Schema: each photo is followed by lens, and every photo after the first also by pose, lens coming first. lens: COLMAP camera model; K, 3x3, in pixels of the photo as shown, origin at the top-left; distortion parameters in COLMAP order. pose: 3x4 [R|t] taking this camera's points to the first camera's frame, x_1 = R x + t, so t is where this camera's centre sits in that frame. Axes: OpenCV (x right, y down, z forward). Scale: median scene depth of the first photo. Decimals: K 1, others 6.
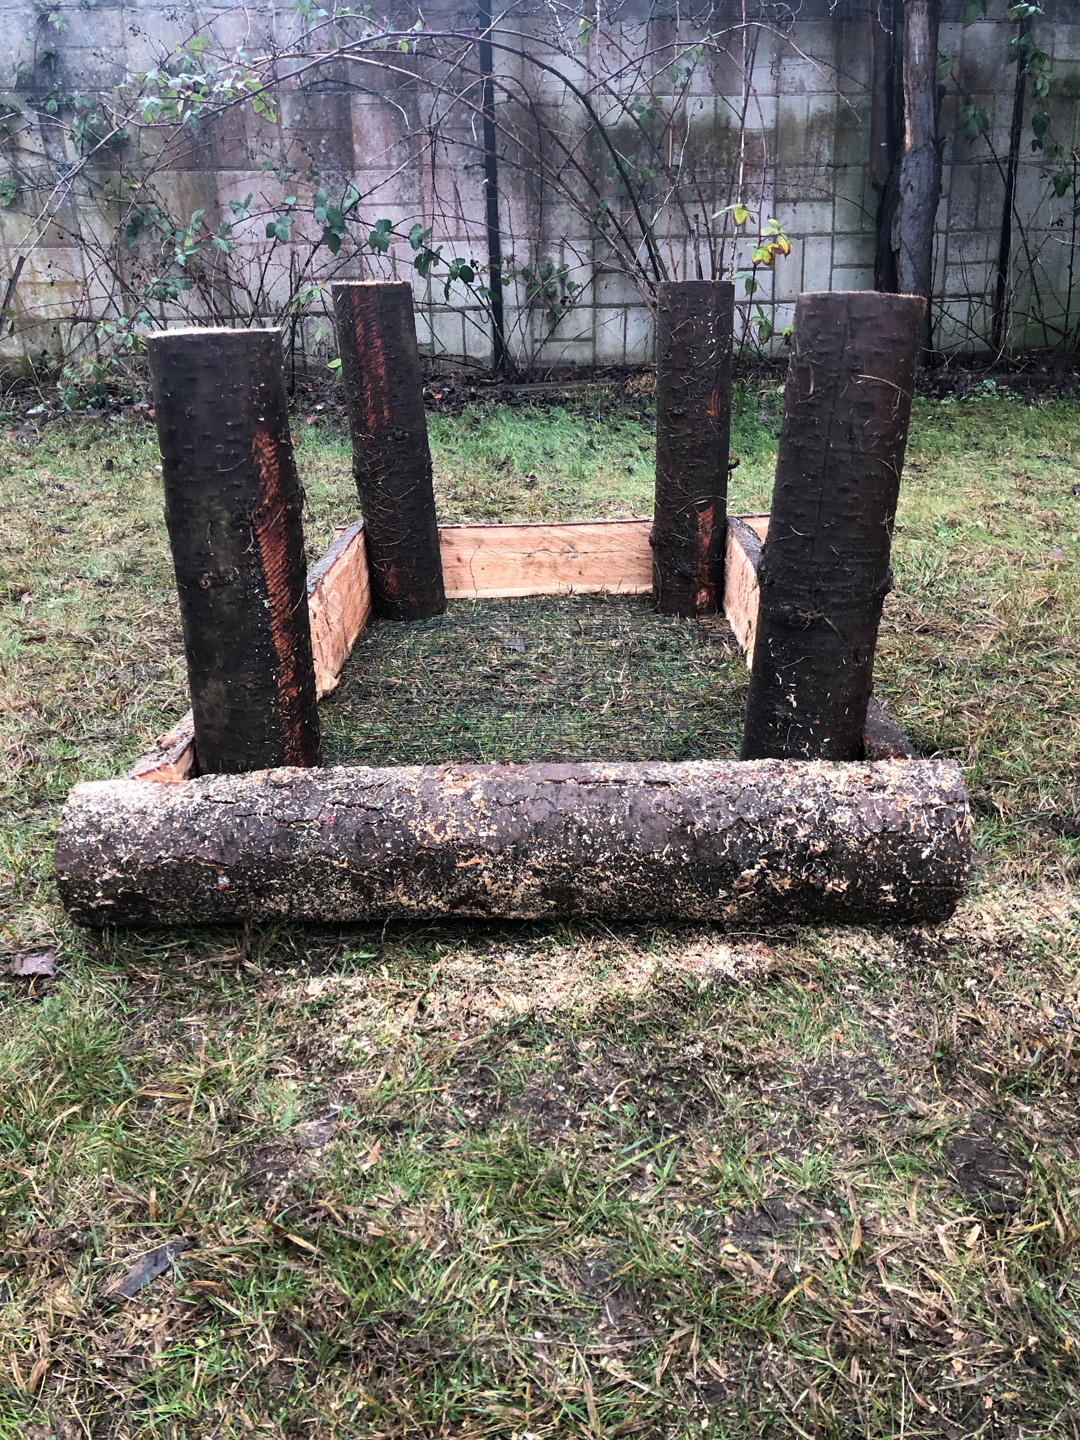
lens RADIAL K [[1477.5, 0, 660.0], [0, 1477.5, 719.9], [0, 0, 1]] dist [0.012526, 0.516123]
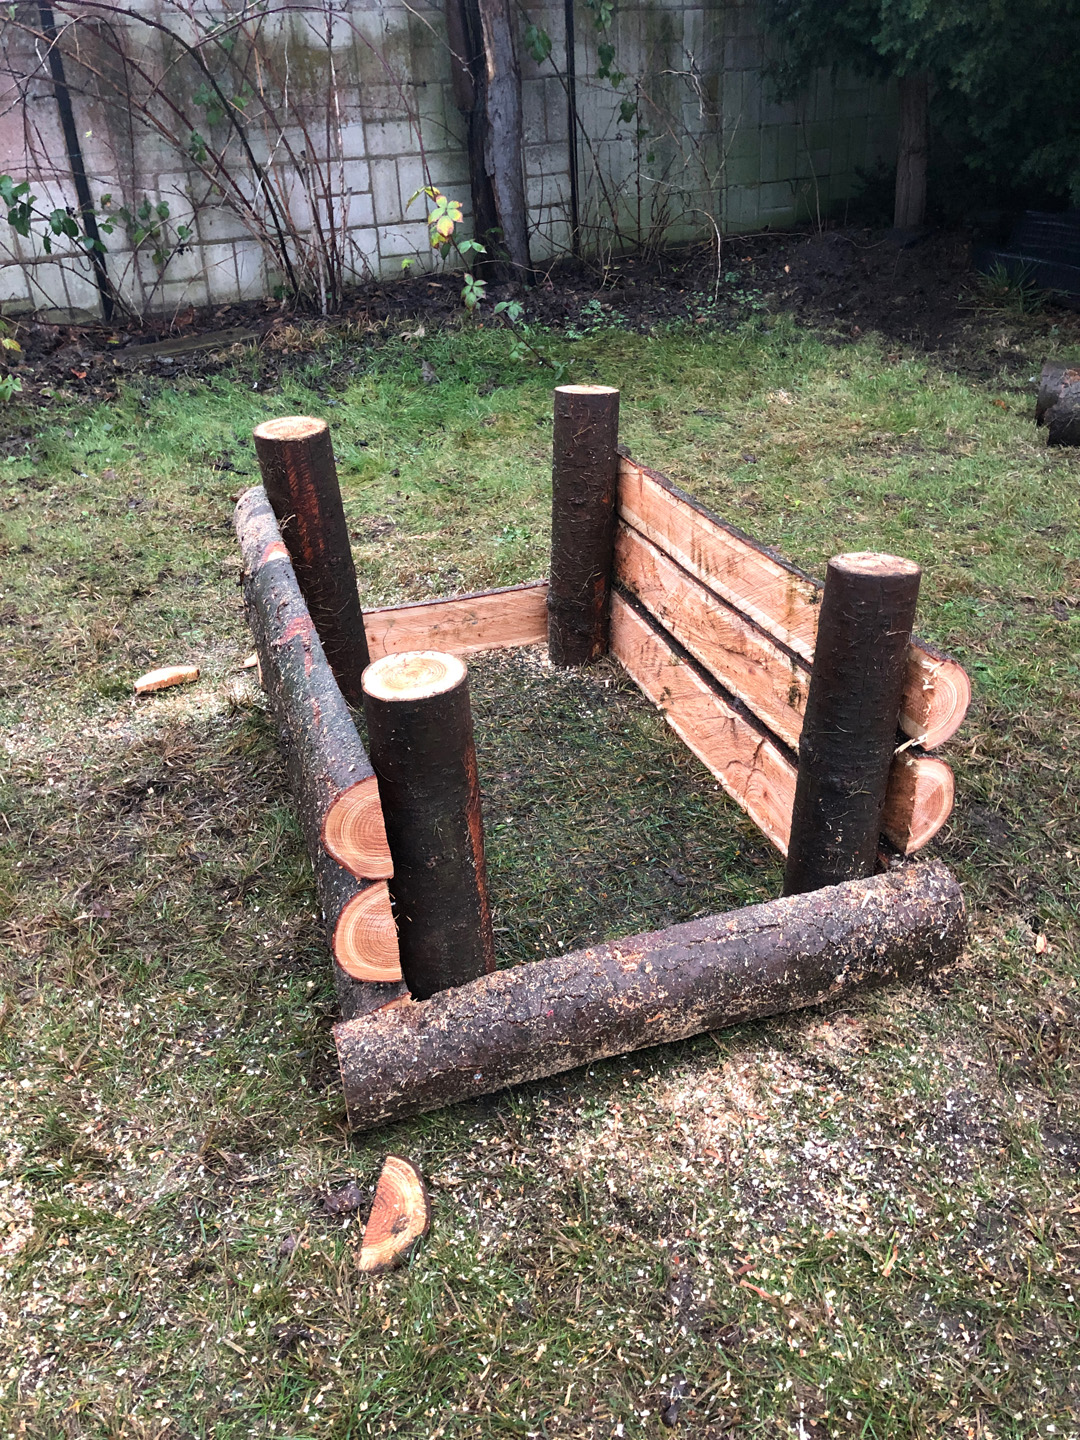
lens RADIAL K [[1477.5, 0, 660.0], [0, 1477.5, 719.9], [0, 0, 1]] dist [0.012526, 0.516123]
pose [[0.915061, -0.182892, 0.359463, -0.191496], [0.113118, 0.971880, 0.206526, -0.153109], [-0.387127, -0.148322, 0.910018, -0.067771]]
